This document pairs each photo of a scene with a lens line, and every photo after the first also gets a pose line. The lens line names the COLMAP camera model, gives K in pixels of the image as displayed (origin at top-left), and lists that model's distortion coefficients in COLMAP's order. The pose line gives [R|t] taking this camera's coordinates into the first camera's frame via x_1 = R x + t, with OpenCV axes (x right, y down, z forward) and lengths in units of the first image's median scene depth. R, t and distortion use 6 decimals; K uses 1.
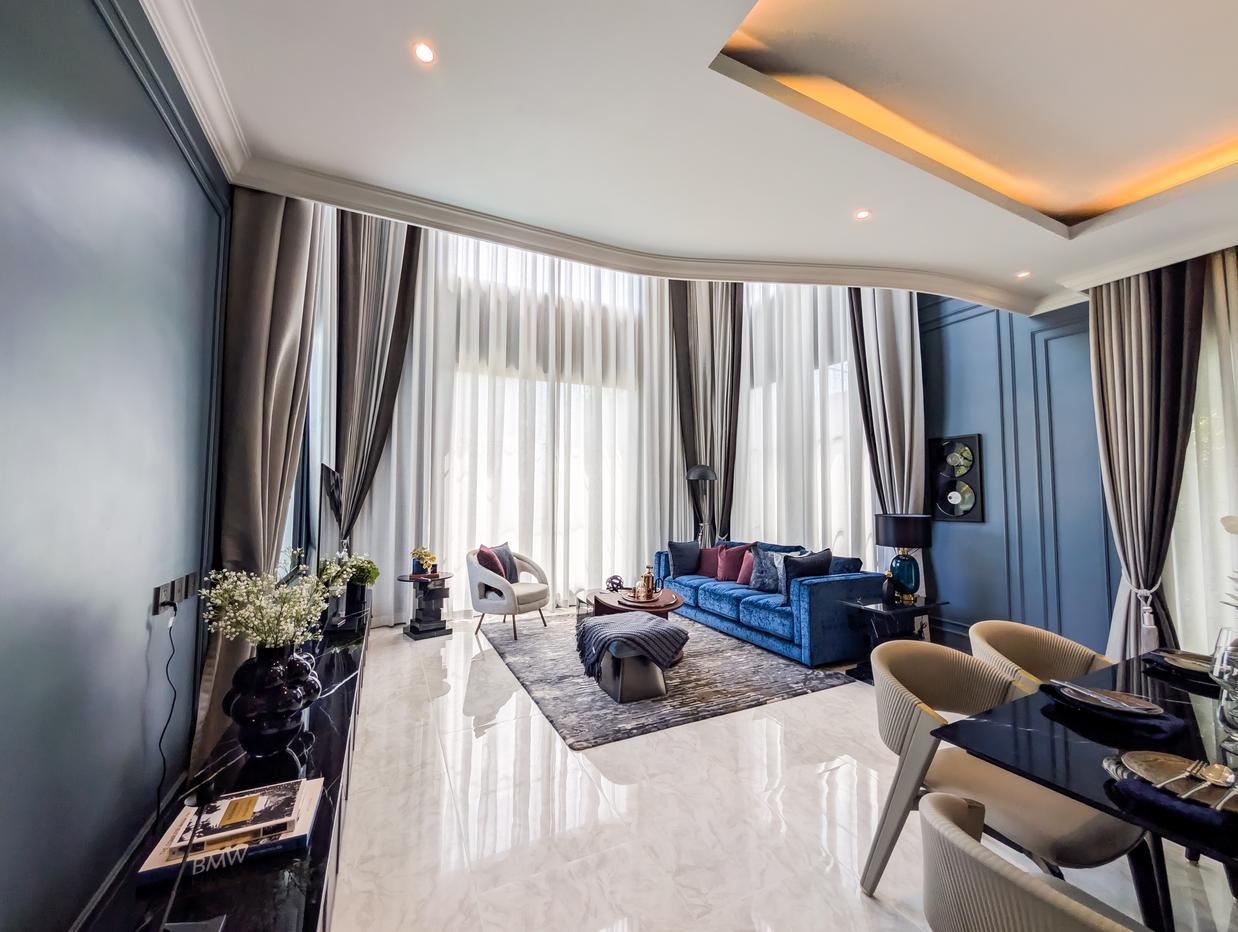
lens RADIAL K [[477.7, 0, 620.5], [0, 477.7, 469.3], [0, 0, 1]] dist [-0.000484, 0.000028]
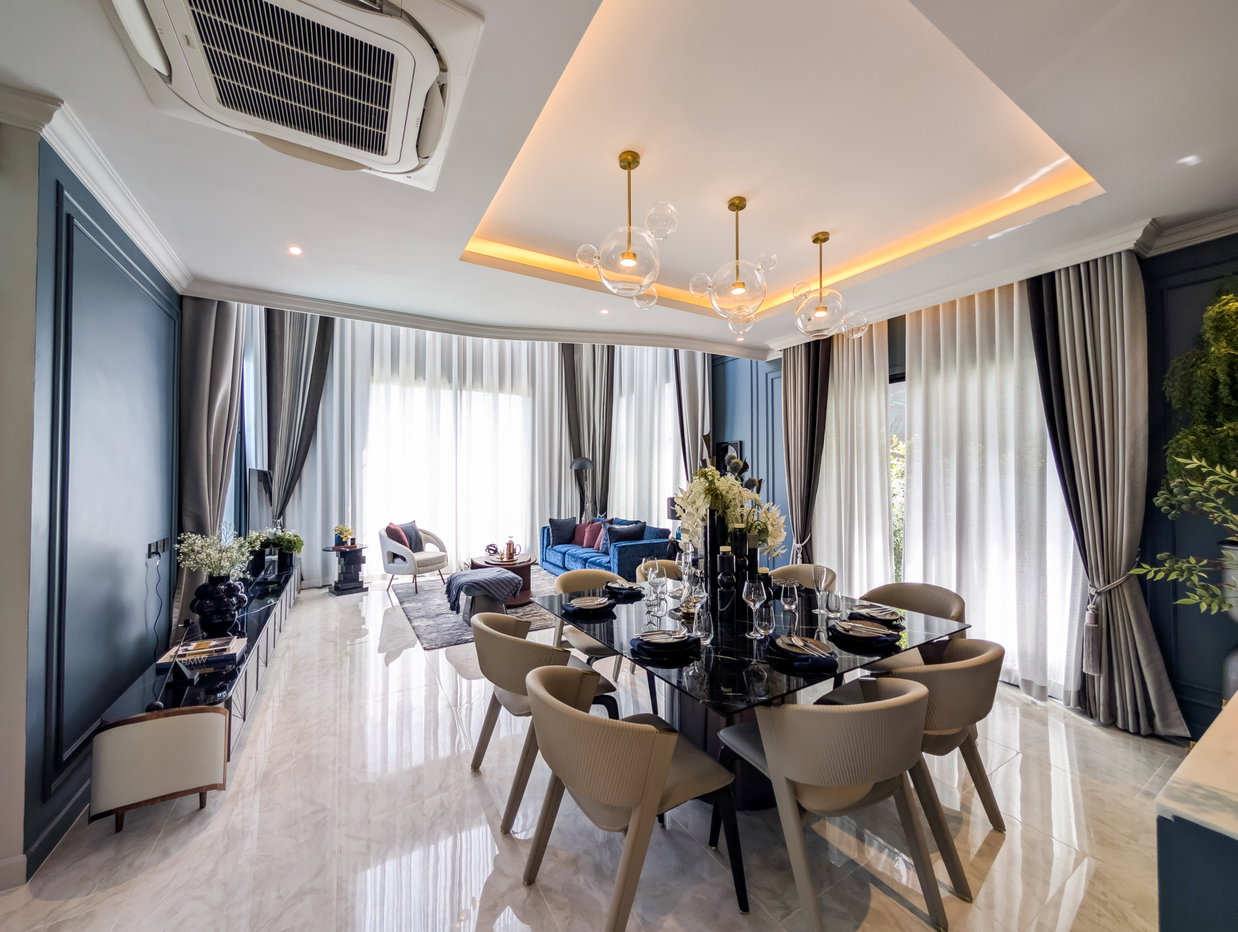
lens RADIAL K [[465.5, 0, 618.5], [0, 465.5, 468.6], [0, 0, 1]] dist [-0.000428, -0.000193]
pose [[0.996620, -0.002508, 0.082111, 0.252557], [-0.000721, 0.999228, 0.039278, -0.042150], [-0.082146, -0.039204, 0.995849, -0.340064]]
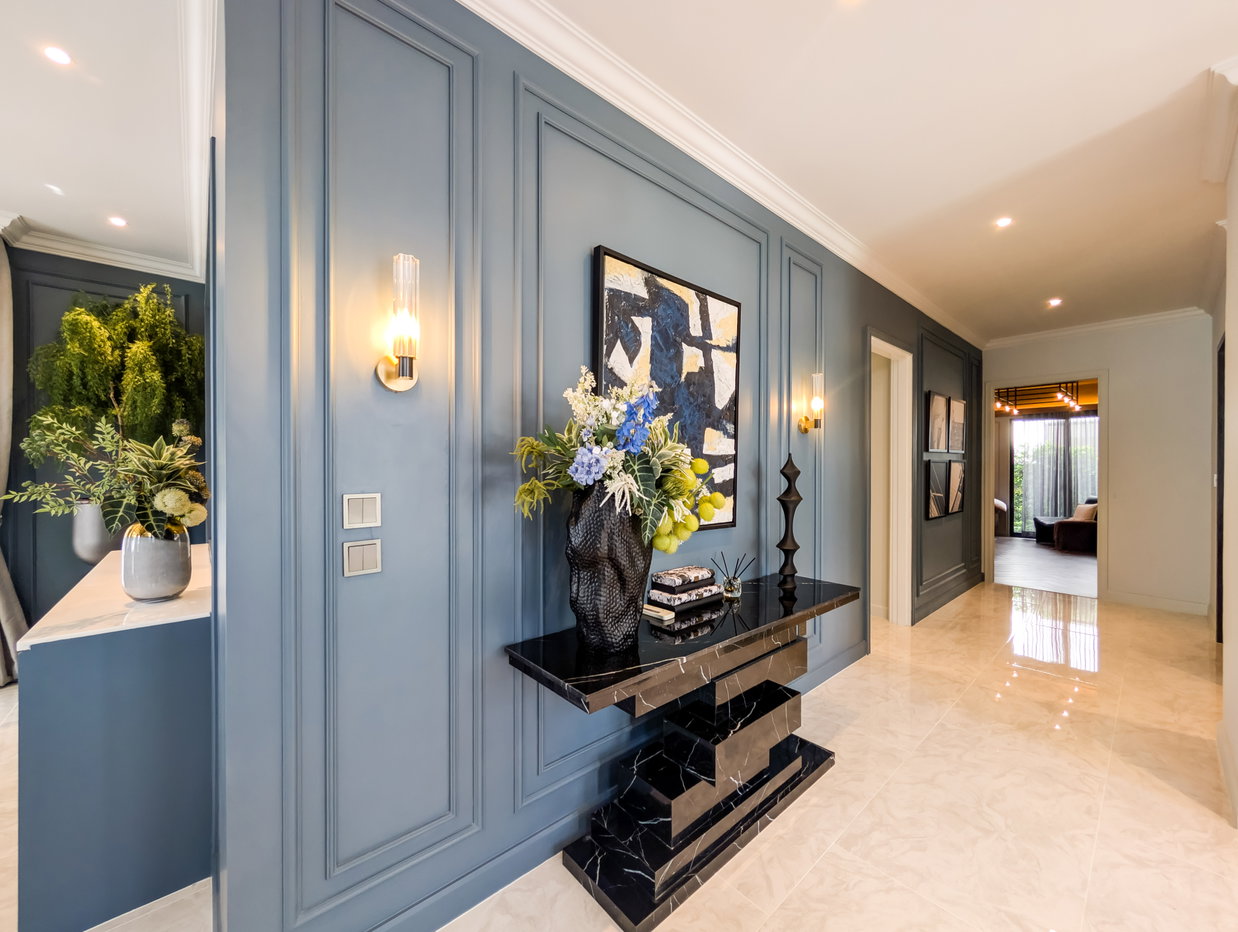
lens RADIAL K [[475.7, 0, 617.0], [0, 475.7, 469.0], [0, 0, 1]] dist [0.001225, 0.000151]
pose [[-0.265592, -0.006622, 0.964063, 0.103806], [-0.057475, 0.998307, -0.008976, -0.021698], [-0.962371, -0.057794, -0.265522, -0.446685]]
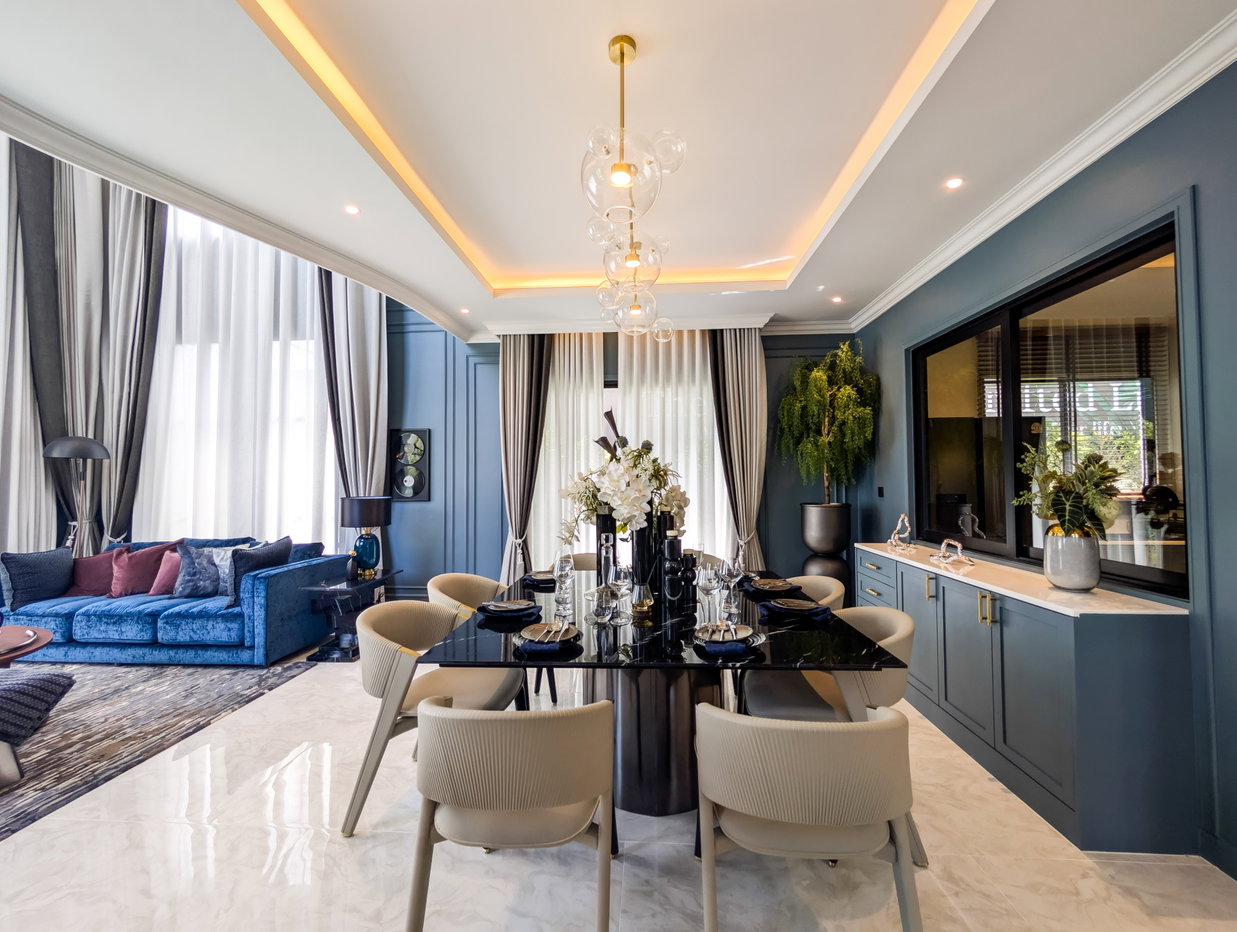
lens RADIAL K [[475.3, 0, 616.5], [0, 475.3, 469.0], [0, 0, 1]] dist [0.001225, 0.000151]
pose [[0.499757, 0.015901, 0.866020, -0.056119], [-0.042052, 0.999098, 0.005923, 0.001017], [-0.865144, -0.039378, 0.499975, -0.024338]]
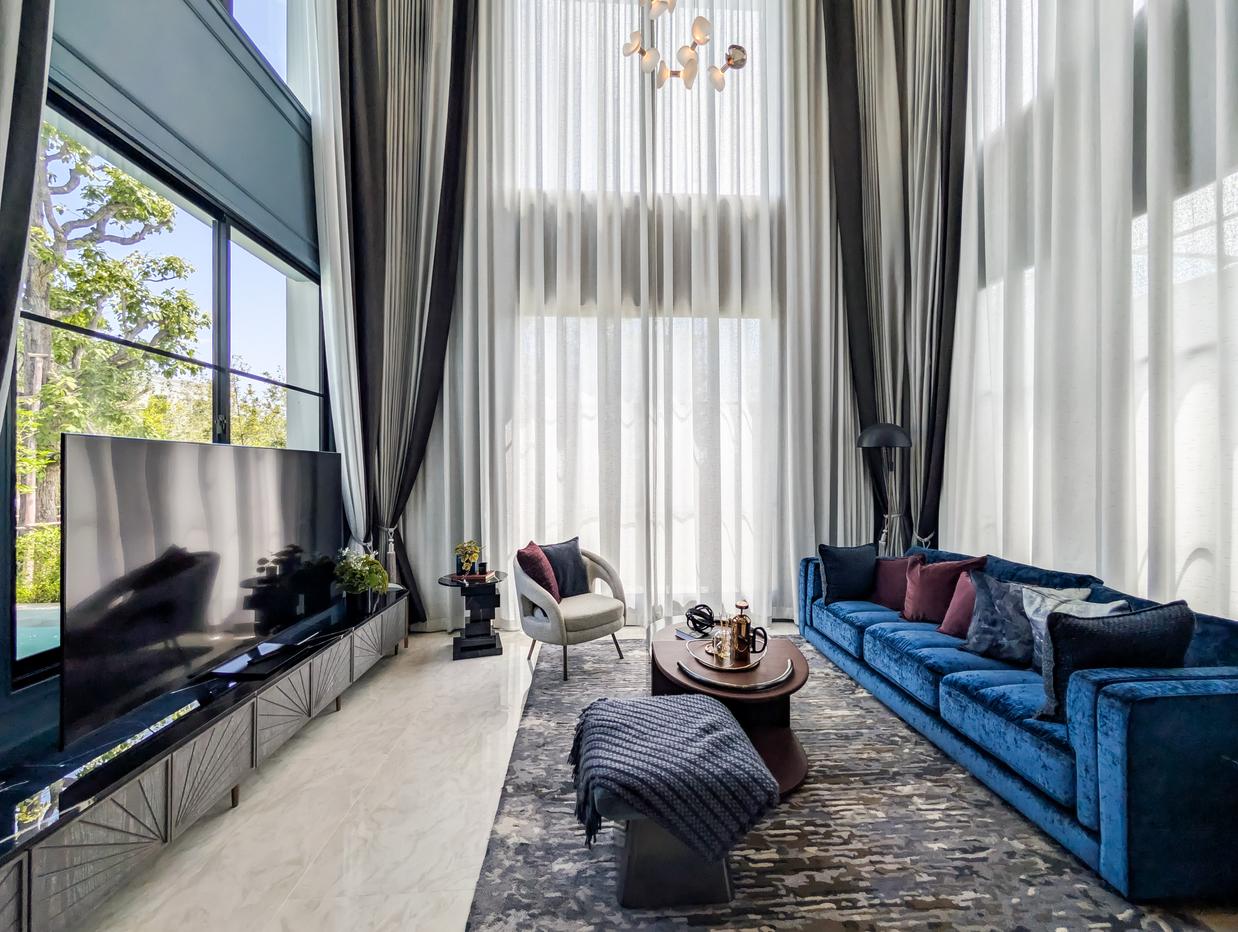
lens RADIAL K [[482.6, 0, 618.6], [0, 482.6, 469.9], [0, 0, 1]] dist [-0.001299, 0.000075]
pose [[0.922388, -0.006998, -0.386200, 0.142174], [0.029021, 0.998265, 0.051225, 0.014046], [0.385172, -0.058457, 0.920991, 0.426399]]
